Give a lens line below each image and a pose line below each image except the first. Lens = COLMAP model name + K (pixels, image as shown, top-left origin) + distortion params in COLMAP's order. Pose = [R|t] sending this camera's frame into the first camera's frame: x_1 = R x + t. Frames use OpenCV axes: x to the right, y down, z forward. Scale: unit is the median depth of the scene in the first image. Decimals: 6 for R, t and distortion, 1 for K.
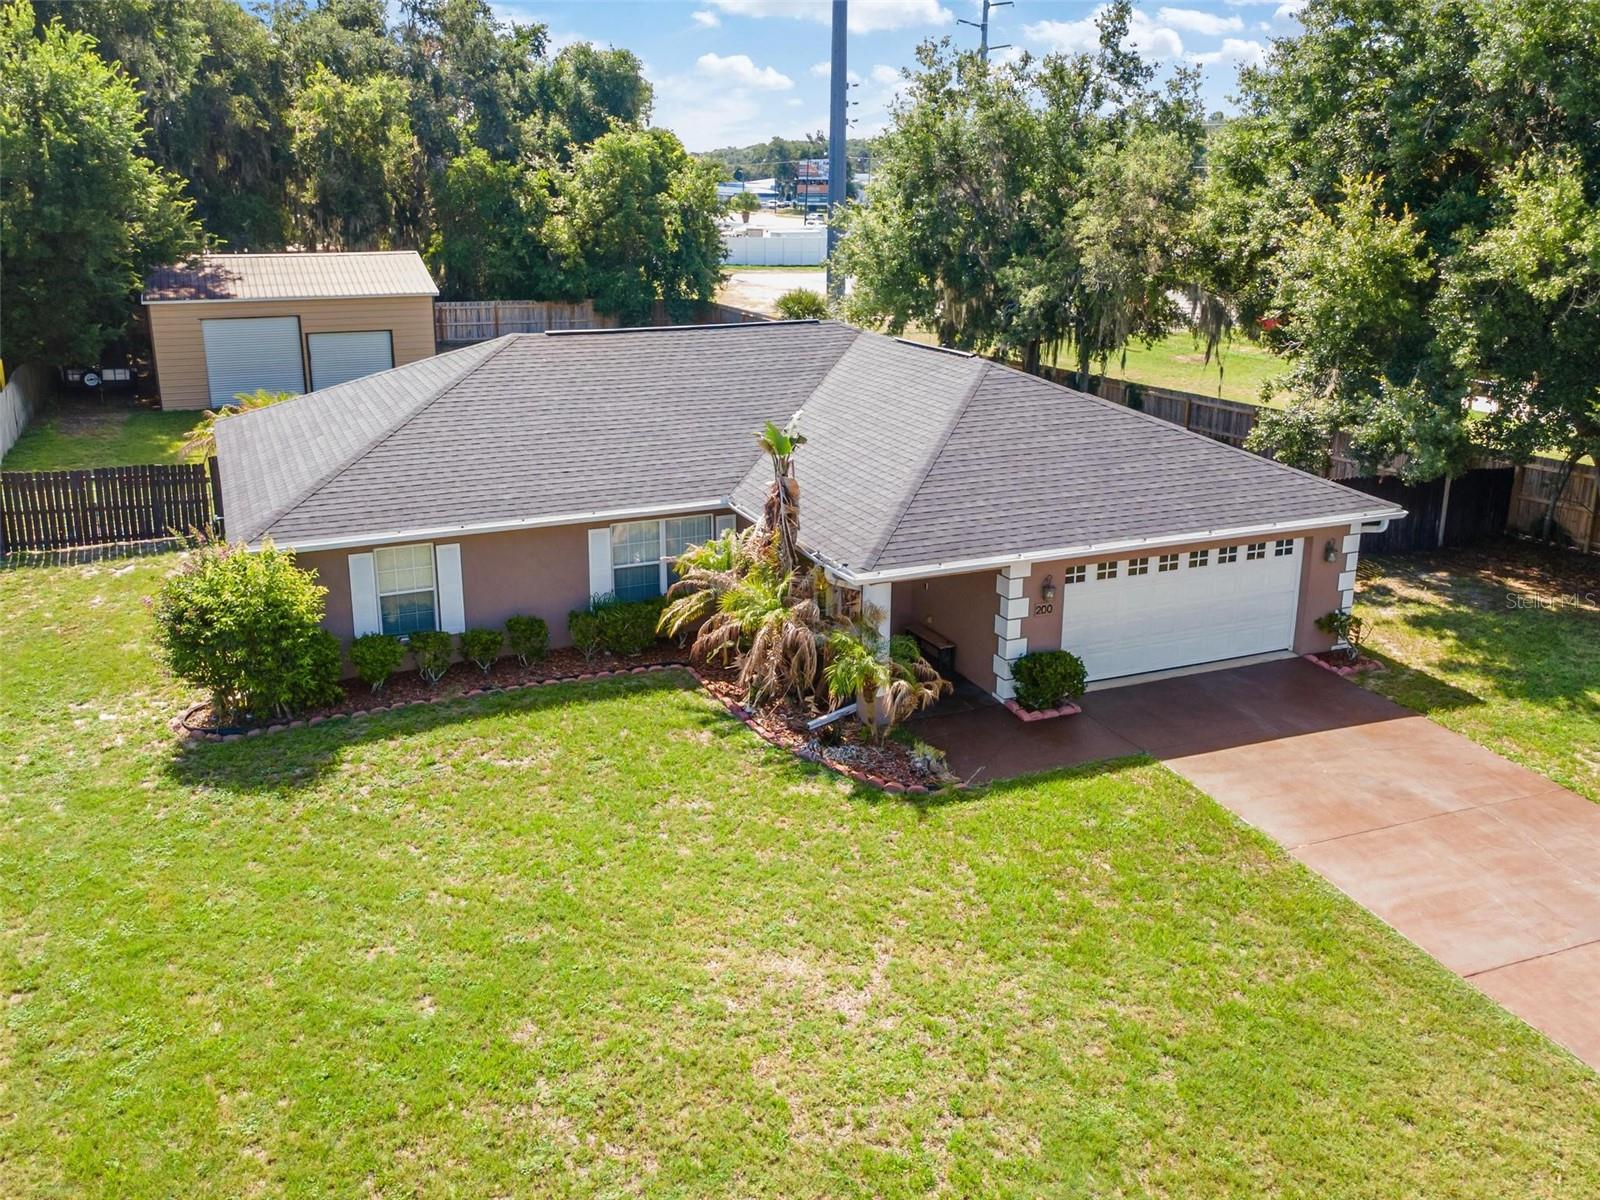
lens RADIAL K [[1368.6, 0, 800.0], [0, 1368.6, 600.0], [0, 0, 1]] dist [0.033843, -0.000496]
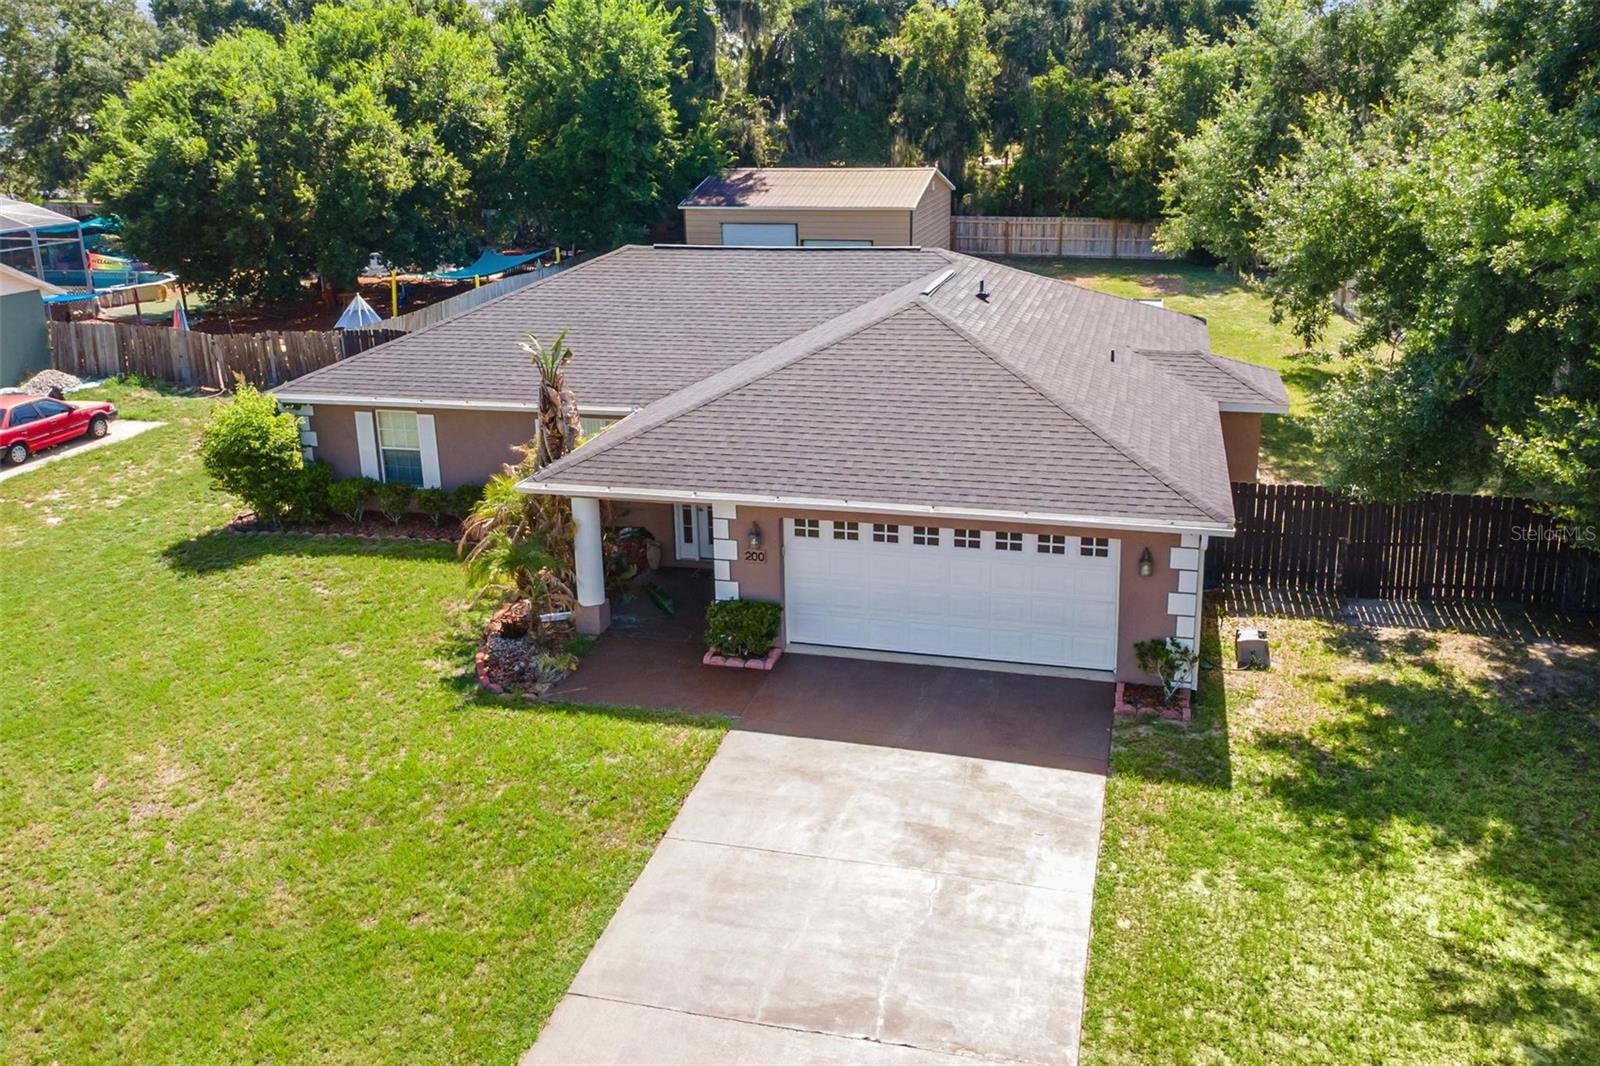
lens RADIAL K [[1379.6, 0, 801.4], [0, 1379.6, 516.3], [0, 0, 1]] dist [0.024930, 0.002735]
pose [[0.785150, 0.170286, -0.595434, 0.722669], [-0.169209, 0.983857, 0.058247, -0.076880], [0.595741, 0.055021, 0.801290, 0.228876]]
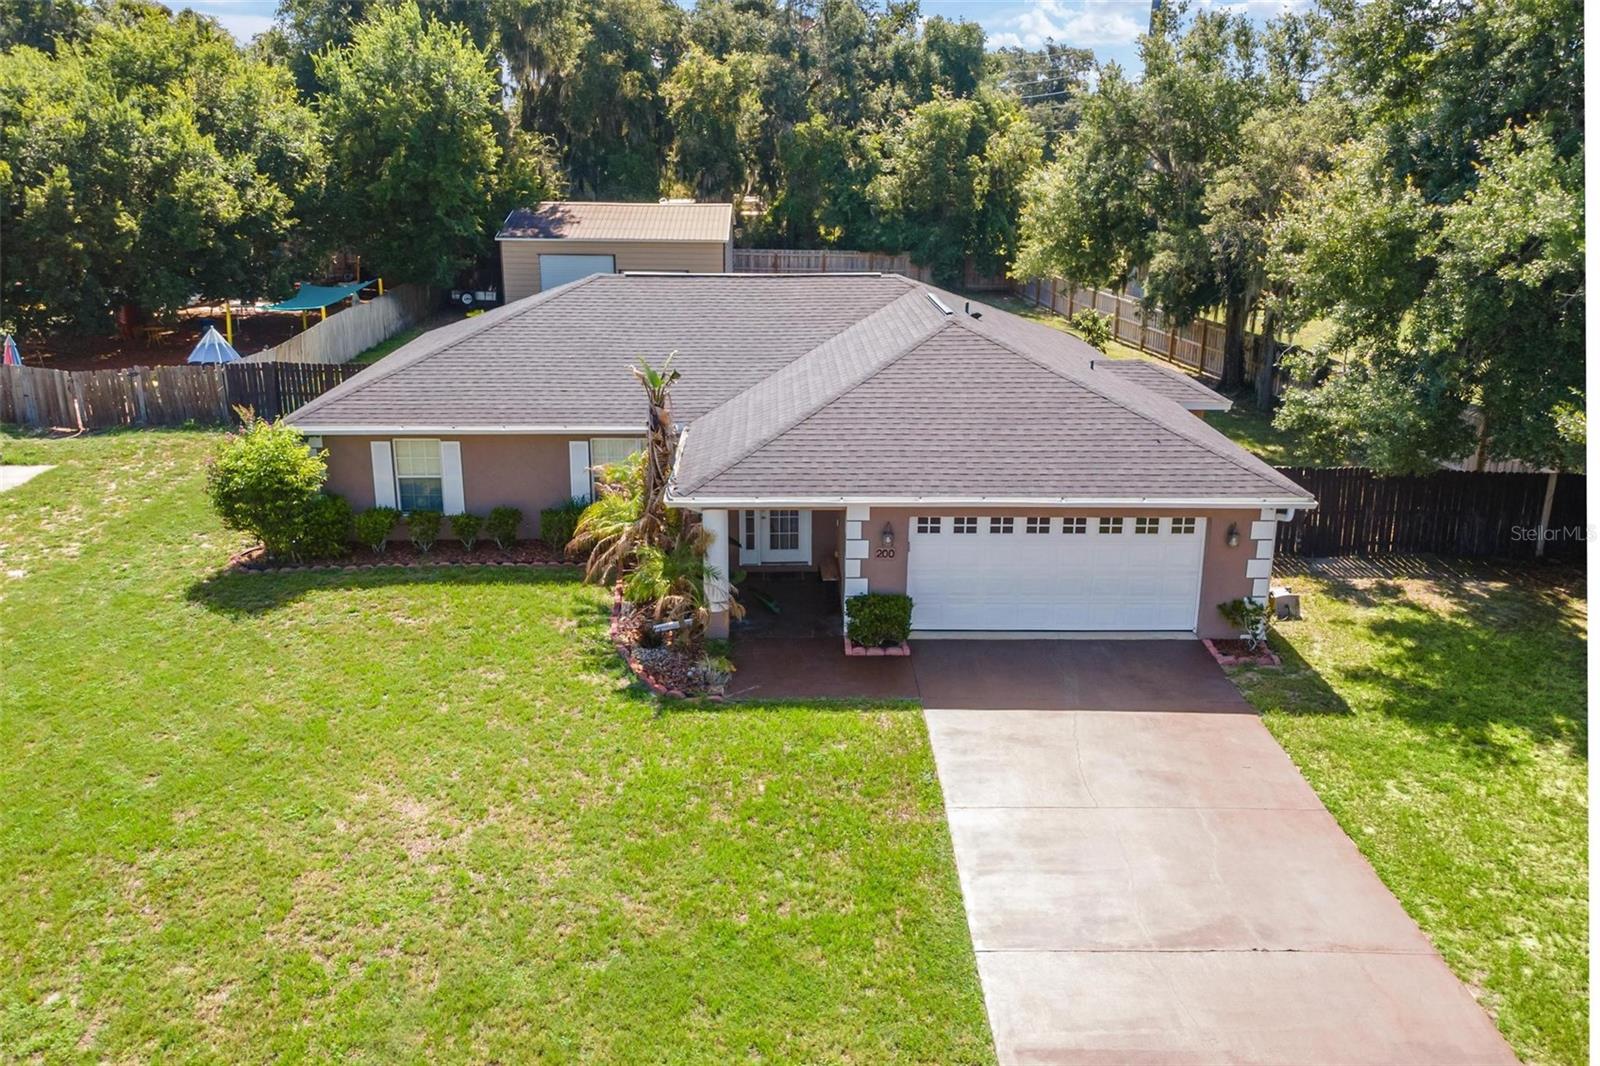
lens RADIAL K [[1269.5, 0, 800.0], [0, 1269.5, 533.0], [0, 0, 1]] dist [0.033658, 0.011261]
pose [[0.925869, 0.119318, -0.358512, 0.434317], [-0.119360, 0.992605, 0.022103, -0.020903], [0.358498, 0.022327, 0.933263, 0.062289]]
